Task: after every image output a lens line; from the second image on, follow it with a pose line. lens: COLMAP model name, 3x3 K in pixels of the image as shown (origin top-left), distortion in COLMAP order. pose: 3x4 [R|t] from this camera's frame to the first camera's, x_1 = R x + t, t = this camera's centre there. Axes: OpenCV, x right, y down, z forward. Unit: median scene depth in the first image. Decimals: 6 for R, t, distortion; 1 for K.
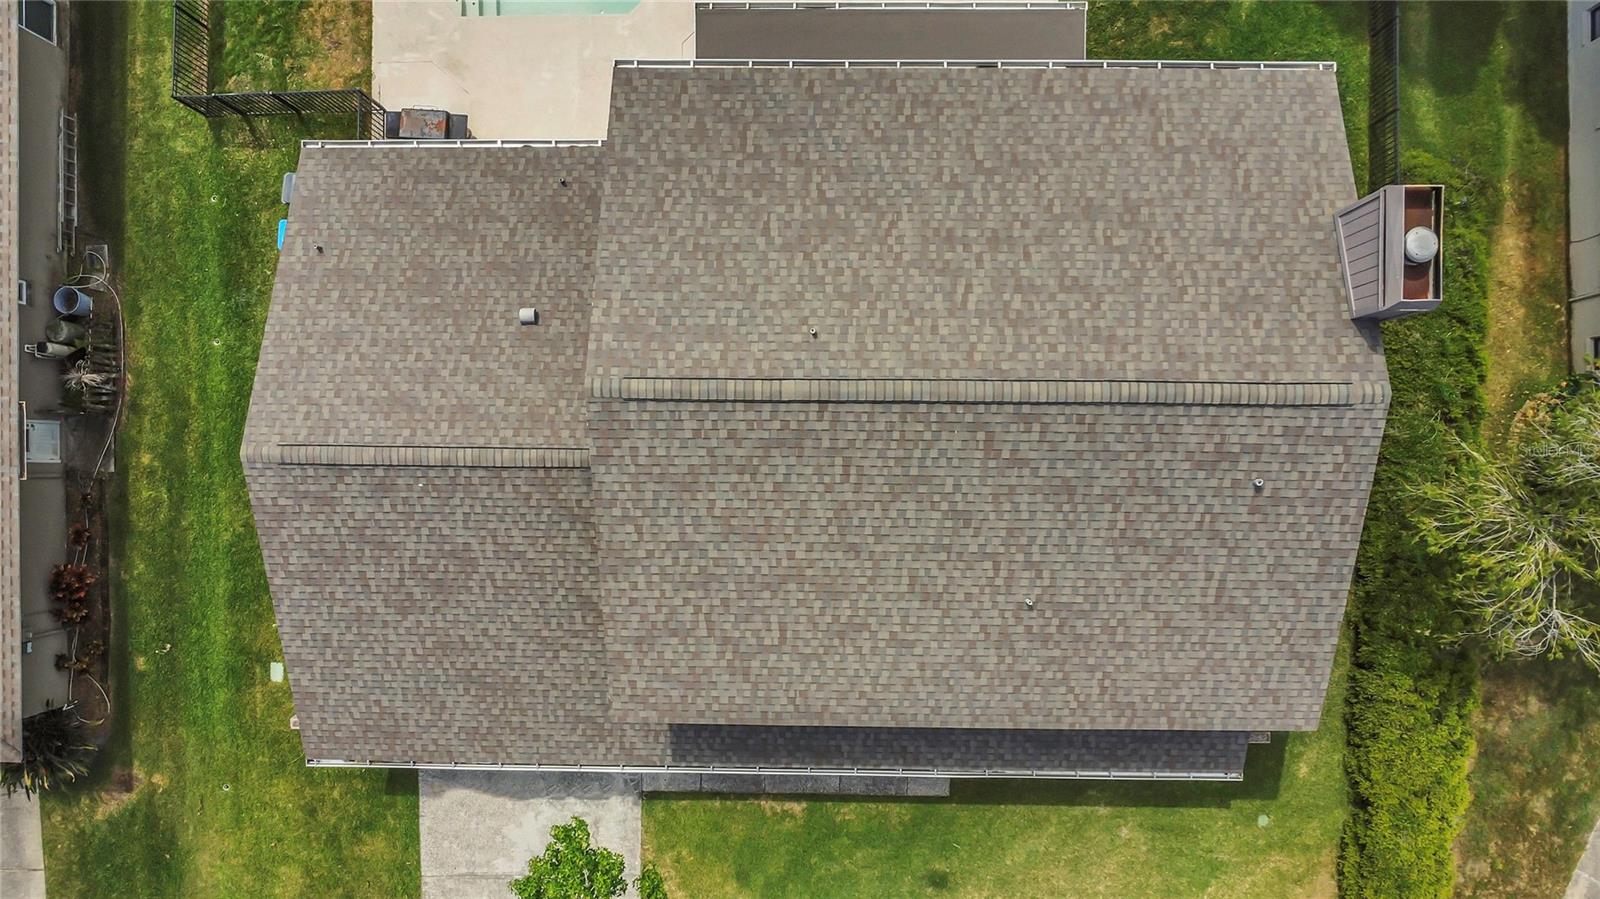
lens RADIAL K [[1167.1, 0, 800.0], [0, 1167.1, 449.5], [0, 0, 1]] dist [-0.016106, -0.010402]
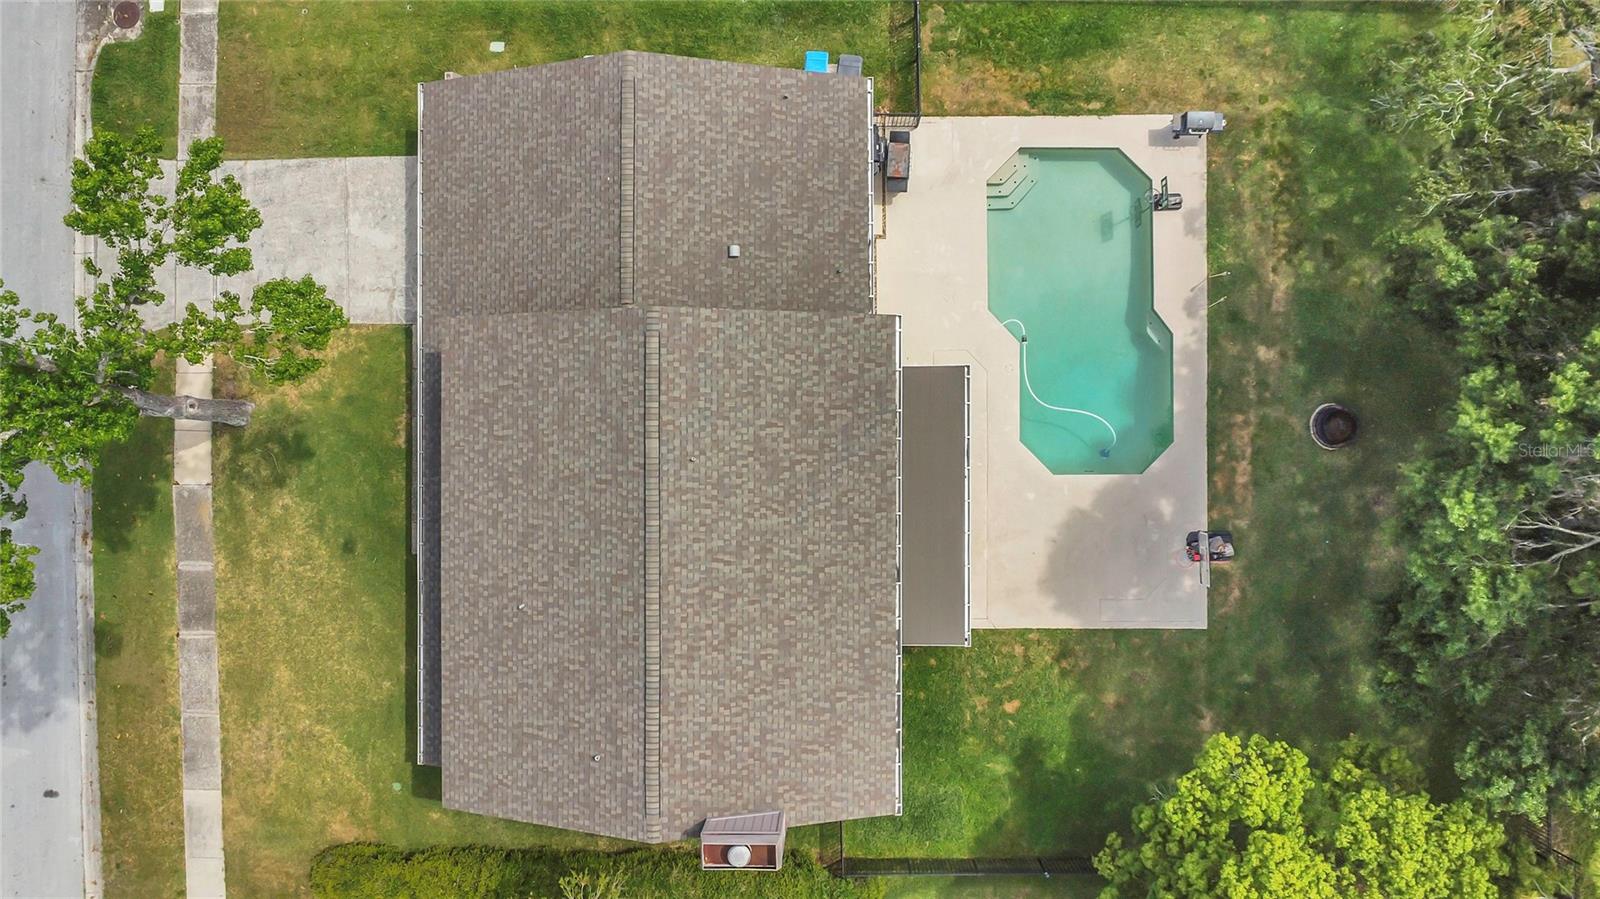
lens RADIAL K [[1085.5, 0, 801.2], [0, 1085.5, 435.0], [0, 0, 1]] dist [-0.007835, 0.001173]
pose [[0.010405, 0.999750, 0.019783, -0.042281], [-0.999945, 0.010382, 0.001237, -0.223399], [0.001031, -0.019795, 0.999804, -0.357663]]
